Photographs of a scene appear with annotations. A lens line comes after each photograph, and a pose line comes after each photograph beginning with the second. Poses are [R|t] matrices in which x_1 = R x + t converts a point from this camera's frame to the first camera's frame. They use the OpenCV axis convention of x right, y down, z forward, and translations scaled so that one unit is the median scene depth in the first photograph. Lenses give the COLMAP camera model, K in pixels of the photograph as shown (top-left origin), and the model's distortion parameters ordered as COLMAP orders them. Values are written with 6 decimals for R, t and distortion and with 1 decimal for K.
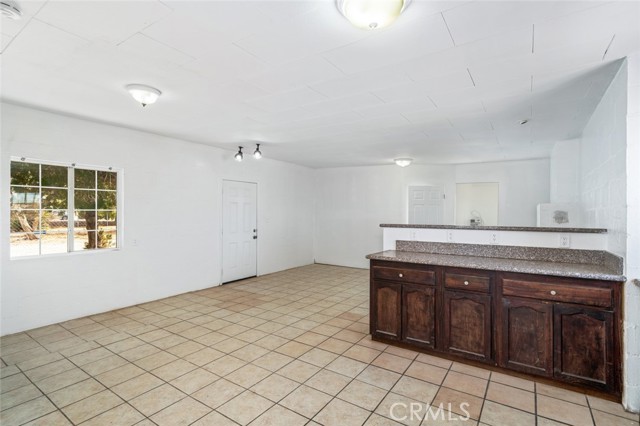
lens RADIAL K [[307.0, 0, 320.0], [0, 307.0, 213.0], [0, 0, 1]] dist [0.002861, 0.000386]
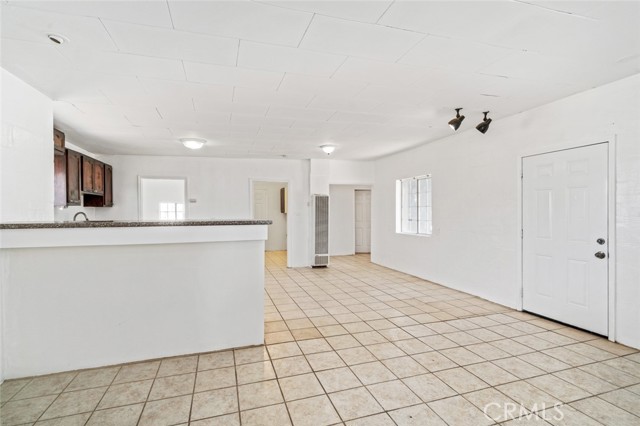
lens RADIAL K [[307.0, 0, 320.0], [0, 307.0, 213.0], [0, 0, 1]] dist [0.002861, 0.000386]
pose [[-0.604522, 0.002887, -0.796583, 0.645877], [0.001393, 0.999996, 0.002568, 0.015360], [0.796587, 0.000443, -0.604524, 1.359002]]
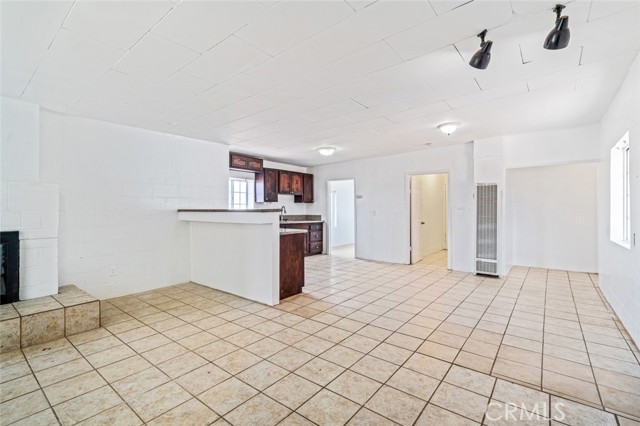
lens RADIAL K [[307.0, 0, 320.0], [0, 307.0, 213.0], [0, 0, 1]] dist [0.002861, 0.000386]
pose [[-0.995561, -0.005767, 0.093938, -0.020806], [-0.004433, 0.999886, 0.014409, 0.026782], [-0.094011, 0.013929, -0.995474, 1.700001]]
